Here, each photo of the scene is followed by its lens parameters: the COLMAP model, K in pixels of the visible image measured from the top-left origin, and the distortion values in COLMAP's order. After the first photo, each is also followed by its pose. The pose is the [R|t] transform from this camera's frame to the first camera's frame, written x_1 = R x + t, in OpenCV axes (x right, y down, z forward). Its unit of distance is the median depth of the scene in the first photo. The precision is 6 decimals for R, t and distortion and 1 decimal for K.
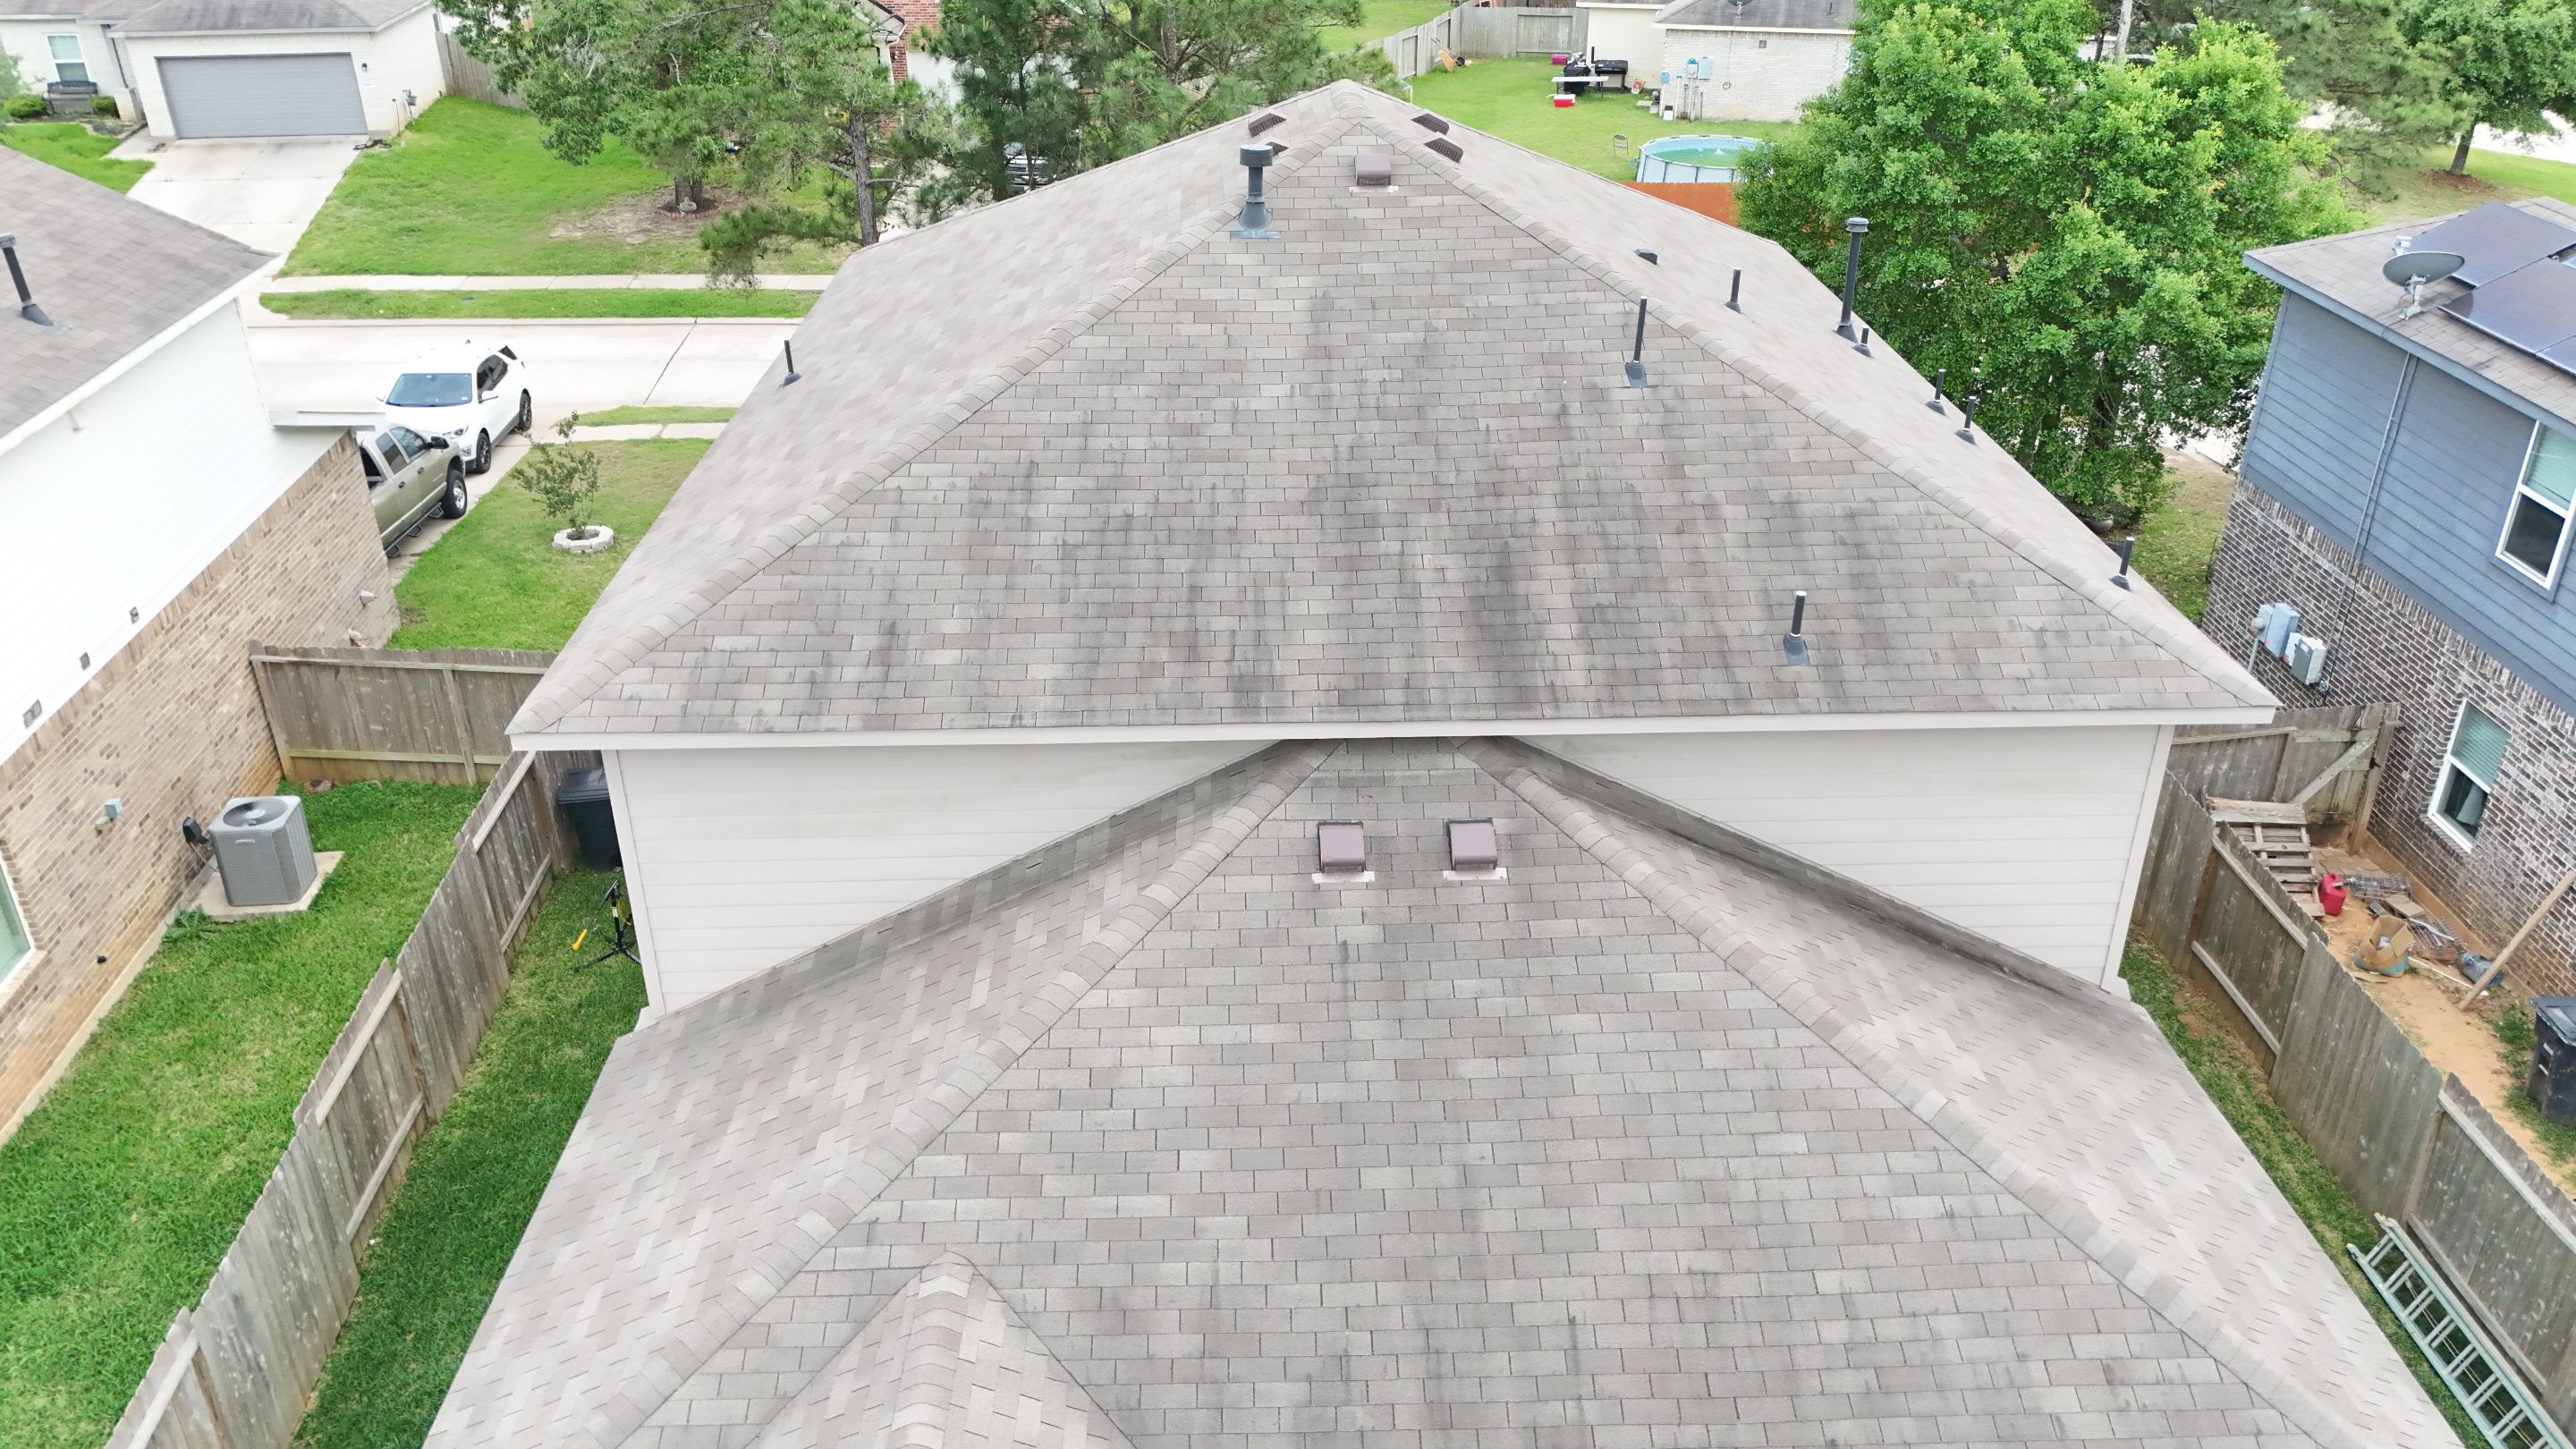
lens RADIAL K [[1877.9, 0, 1279.9], [0, 1877.9, 708.4], [0, 0, 1]] dist [0.046264, -0.035586]
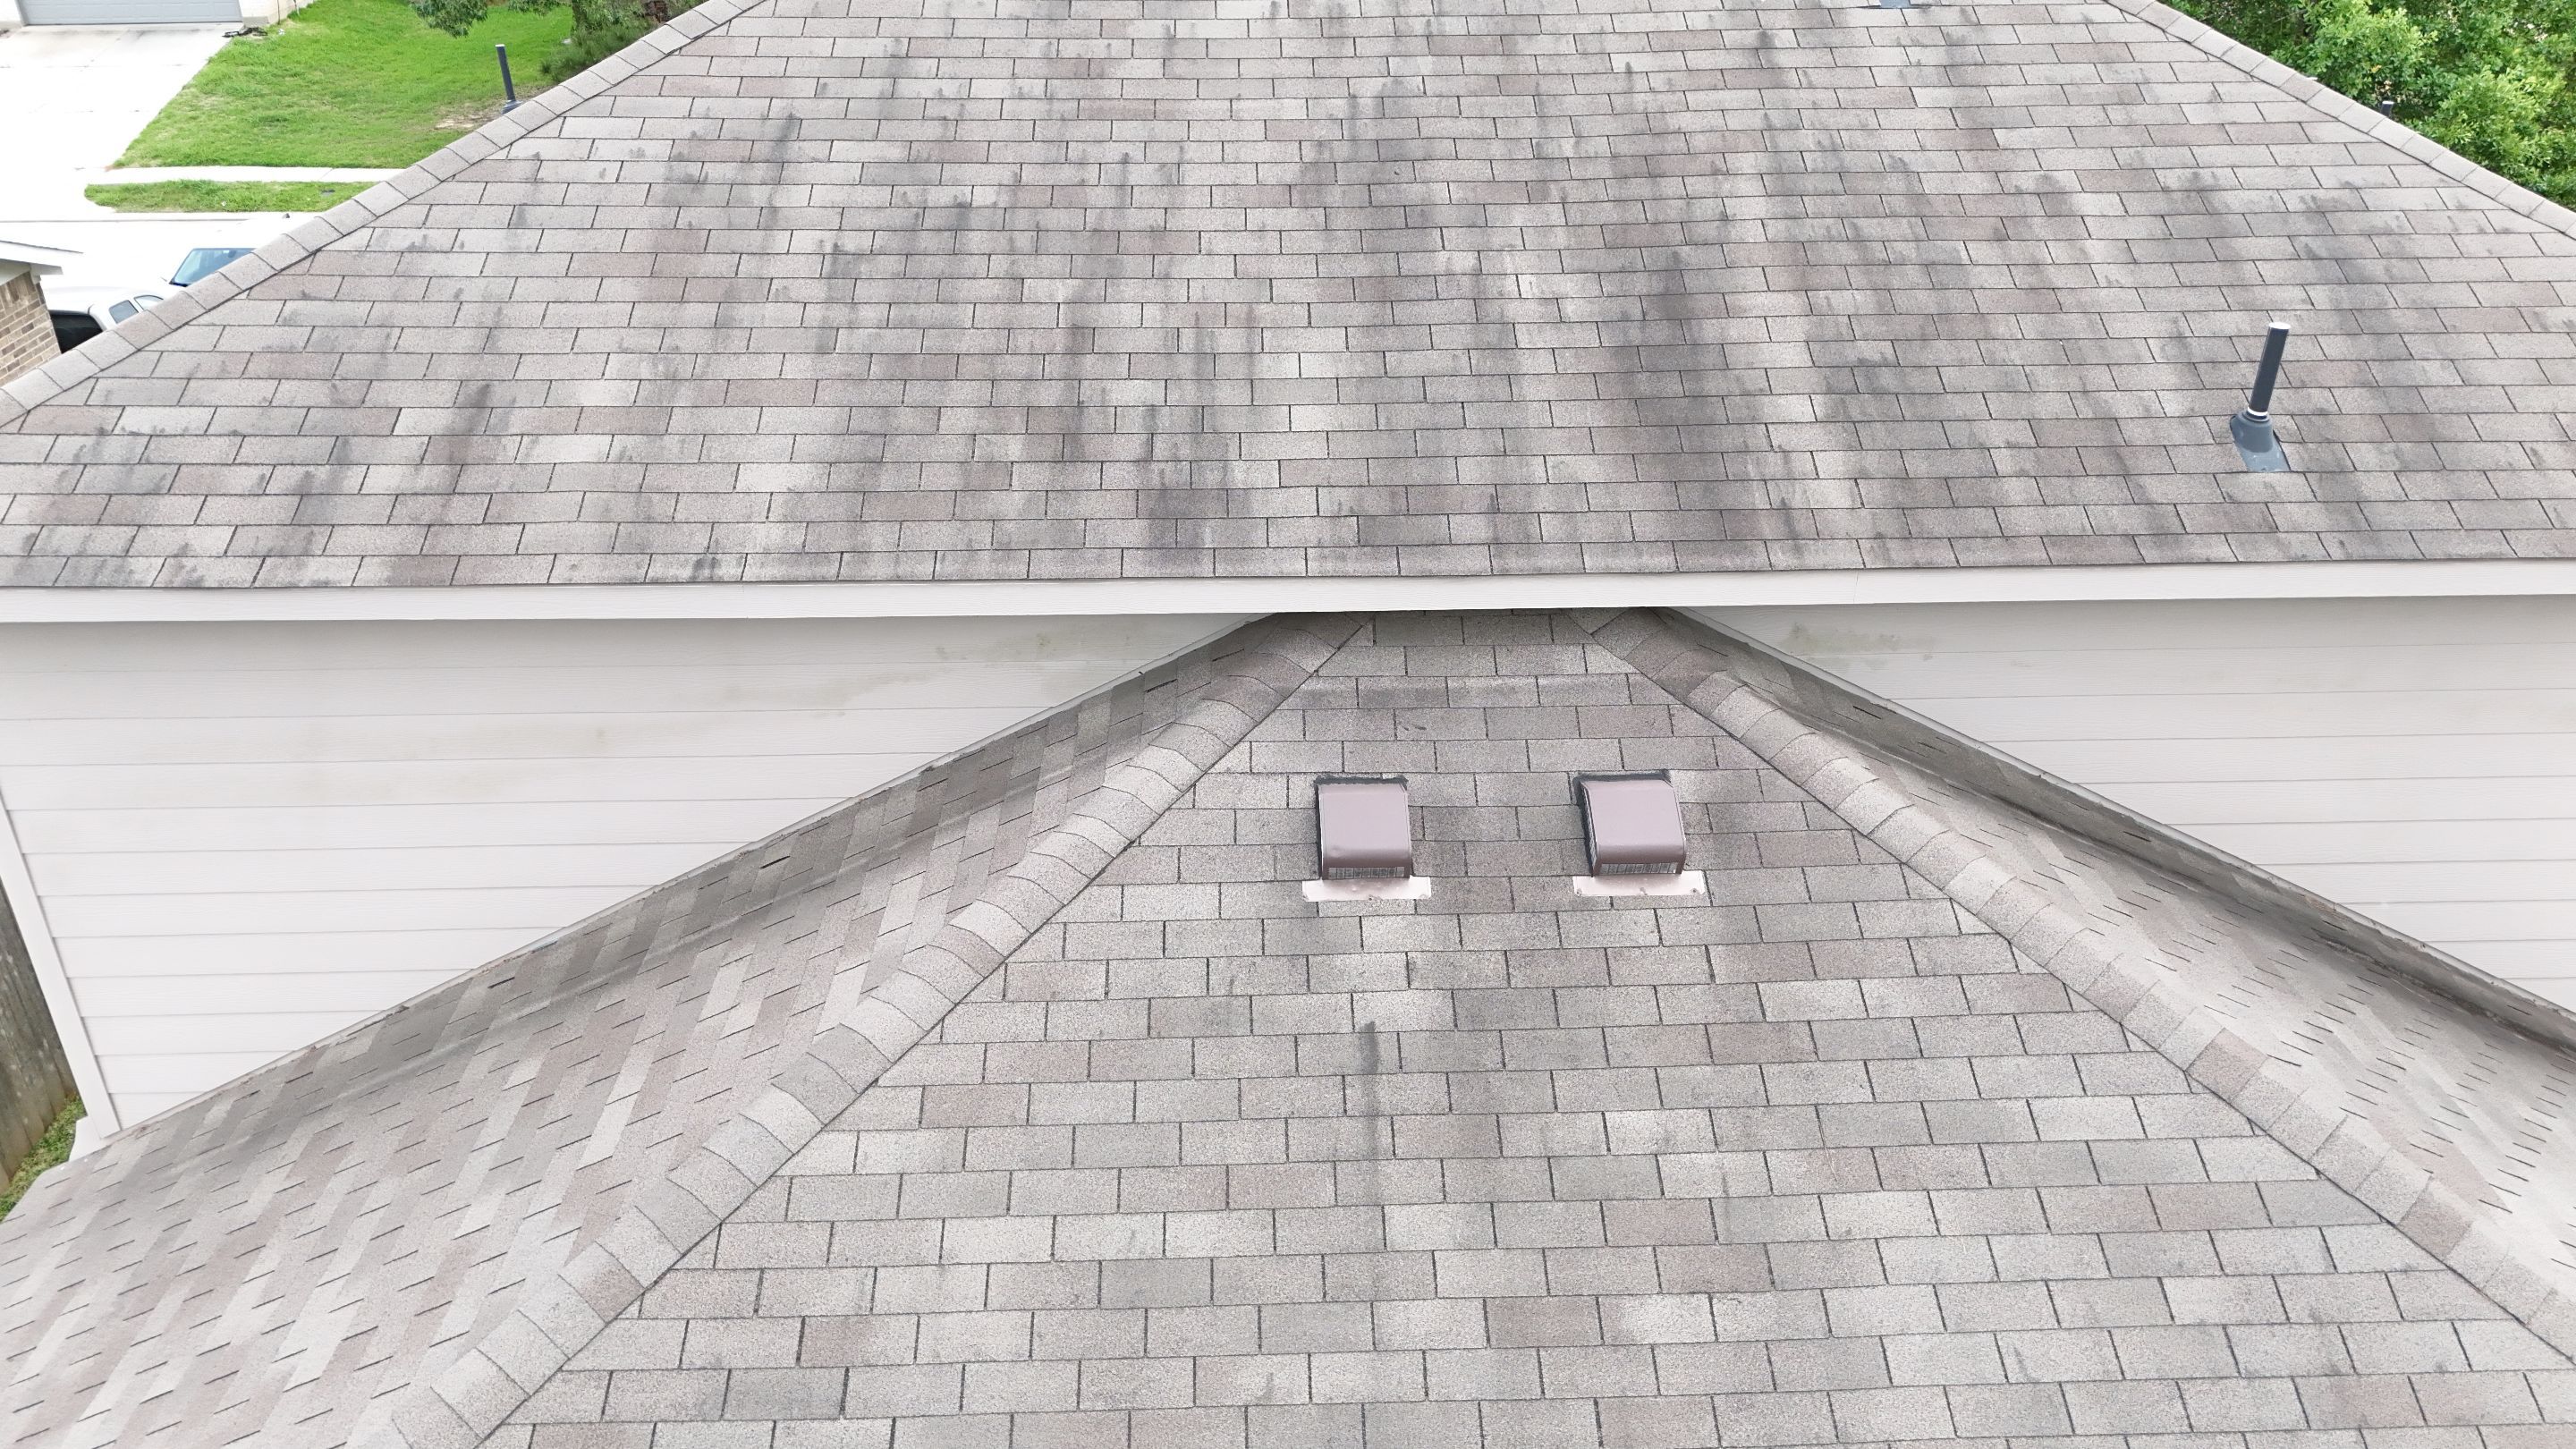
lens RADIAL K [[1877.9, 0, 1292.2], [0, 1877.9, 752.8], [0, 0, 1]] dist [0.046264, -0.035586]
pose [[0.999983, 0.003482, 0.004629, 0.011106], [-0.003614, 0.999573, 0.029006, 0.037604], [-0.004527, -0.029023, 0.999569, 0.477695]]
